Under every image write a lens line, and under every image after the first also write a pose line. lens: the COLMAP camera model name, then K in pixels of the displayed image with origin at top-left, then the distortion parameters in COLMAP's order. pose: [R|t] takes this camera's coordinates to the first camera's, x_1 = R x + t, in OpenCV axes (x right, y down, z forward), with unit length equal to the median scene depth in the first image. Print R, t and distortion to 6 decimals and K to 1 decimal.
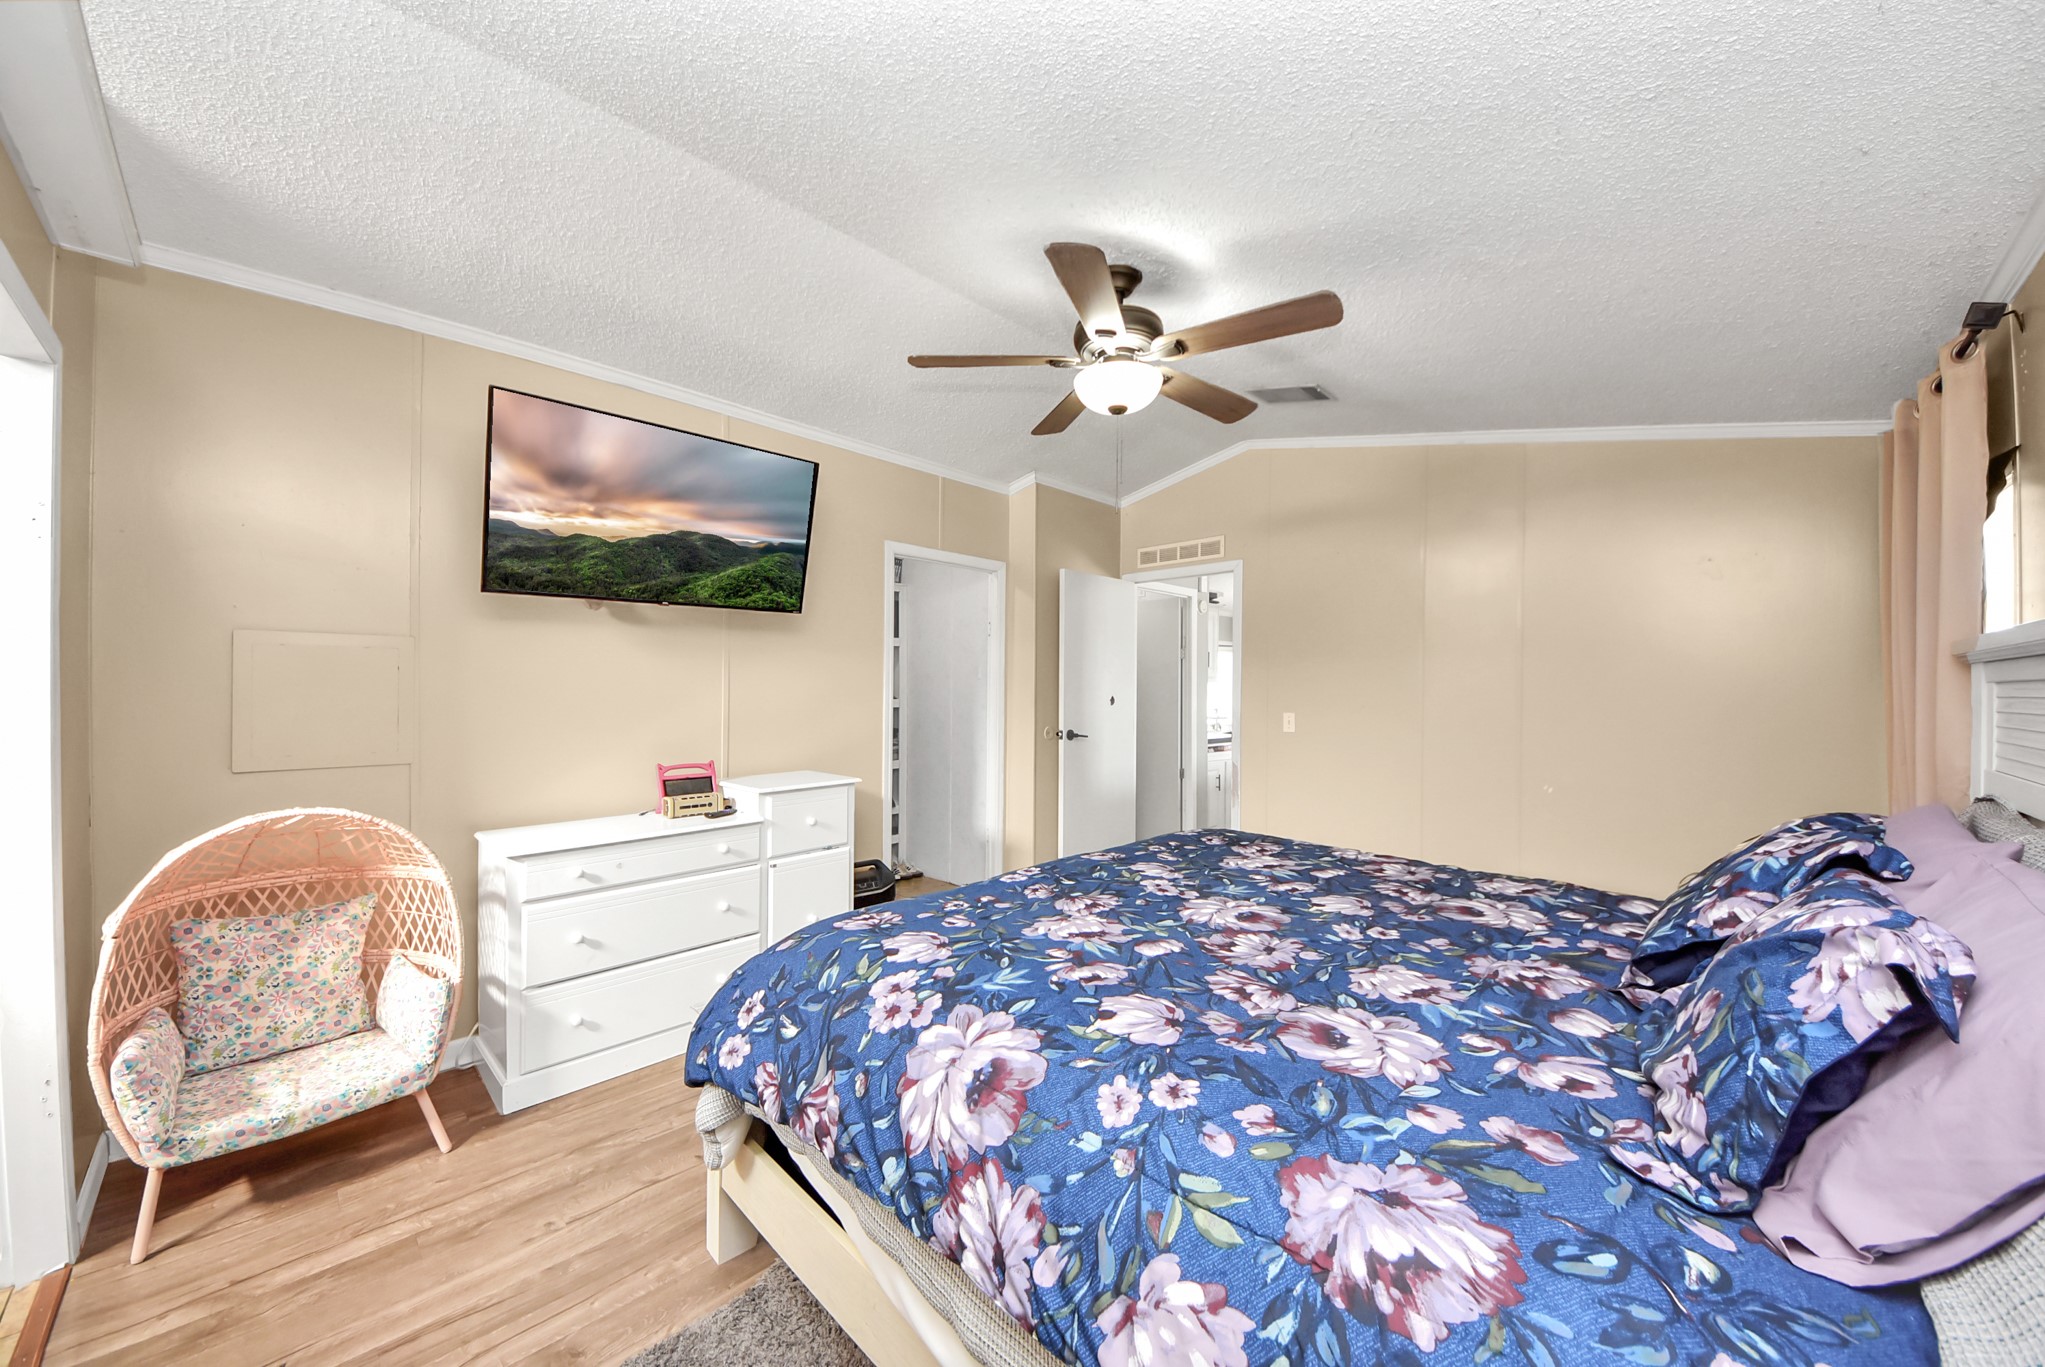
lens RADIAL K [[741.3, 0, 1039.0], [0, 741.3, 686.3], [0, 0, 1]] dist [0.028678, -0.019407]
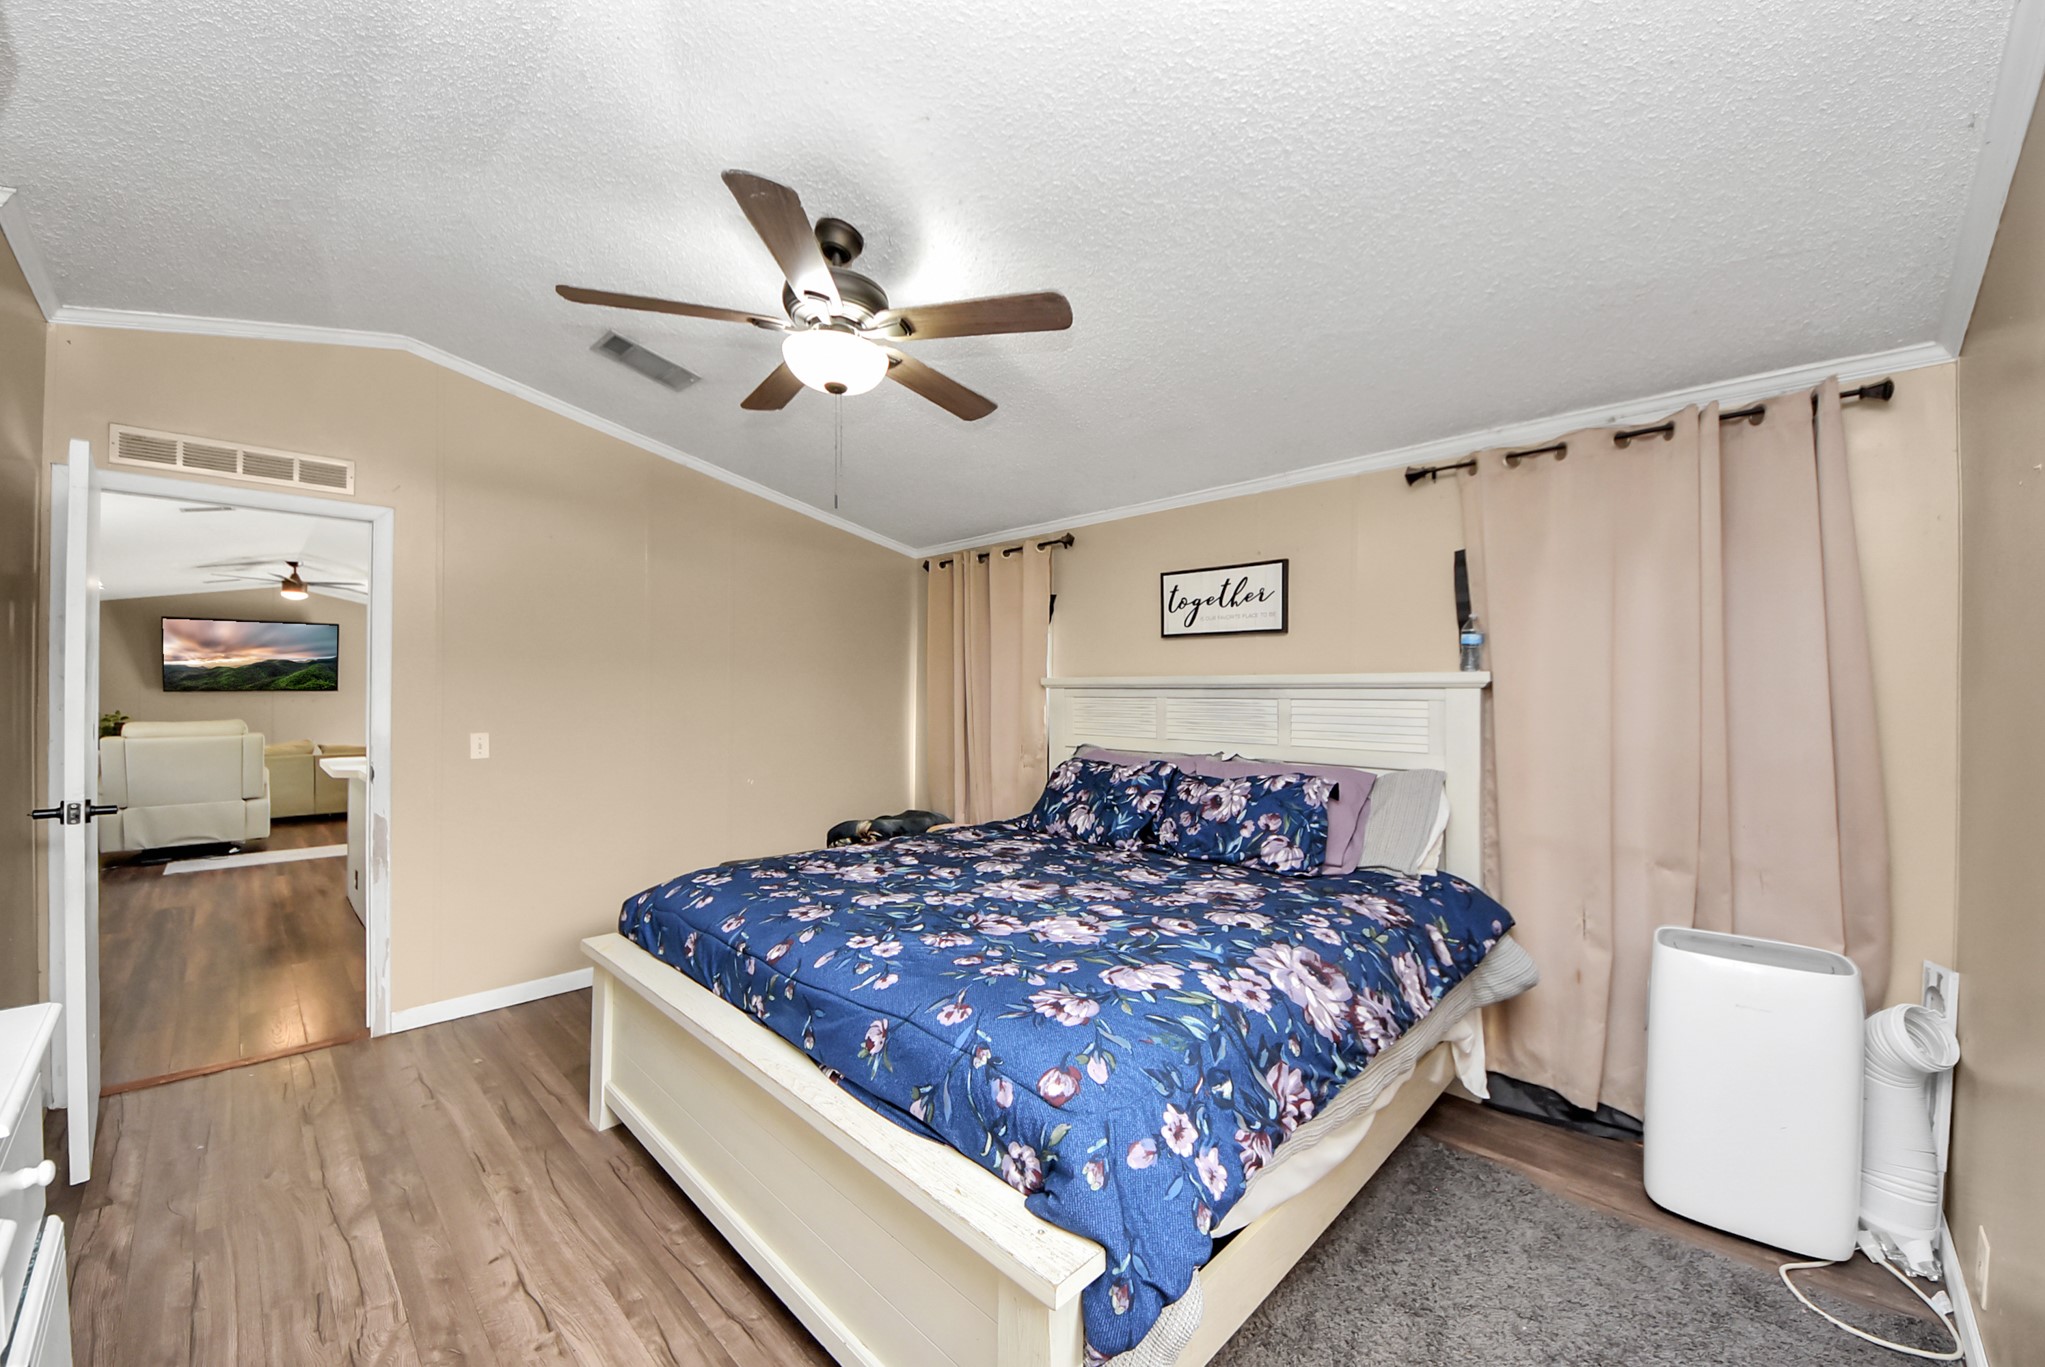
lens RADIAL K [[741.3, 0, 1039.0], [0, 741.3, 686.3], [0, 0, 1]] dist [0.028678, -0.019407]
pose [[0.015156, -0.003156, 0.999880, -1.161975], [0.000268, 0.999995, 0.003152, -0.050856], [-0.999885, 0.000221, 0.015157, 1.104262]]
